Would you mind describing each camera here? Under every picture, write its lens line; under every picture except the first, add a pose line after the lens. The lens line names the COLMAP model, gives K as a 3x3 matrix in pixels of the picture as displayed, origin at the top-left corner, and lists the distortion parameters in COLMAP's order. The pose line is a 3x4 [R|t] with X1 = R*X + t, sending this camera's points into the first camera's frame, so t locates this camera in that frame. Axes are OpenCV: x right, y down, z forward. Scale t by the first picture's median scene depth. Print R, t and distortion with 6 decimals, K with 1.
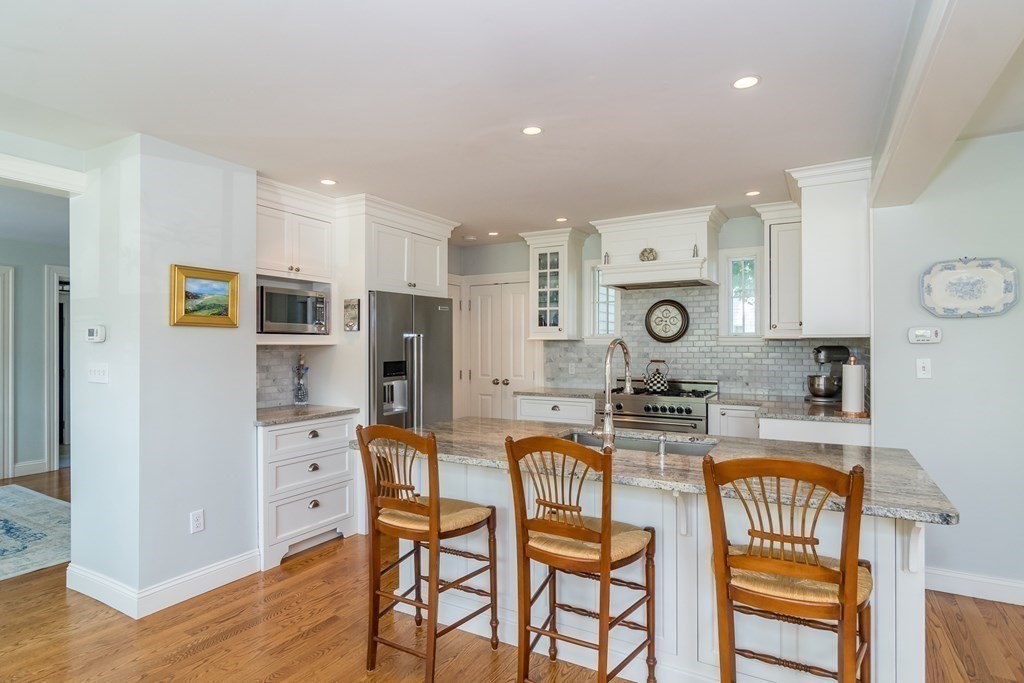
lens RADIAL K [[541.6, 0, 514.3], [0, 541.6, 337.5], [0, 0, 1]] dist [-0.004868, -0.001697]
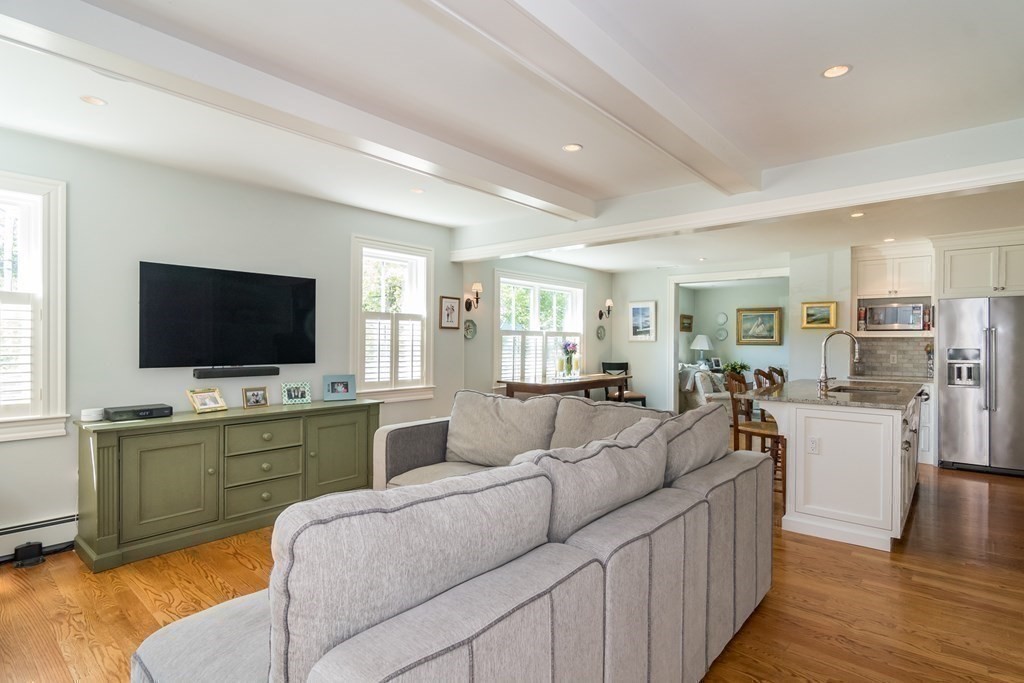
lens RADIAL K [[537.8, 0, 517.2], [0, 537.8, 343.5], [0, 0, 1]] dist [-0.000091, -0.000150]
pose [[-0.183448, 0.004954, -0.983017, 1.622885], [0.005010, 0.999979, 0.004105, 0.022856], [0.983017, -0.004171, -0.183469, 0.183466]]
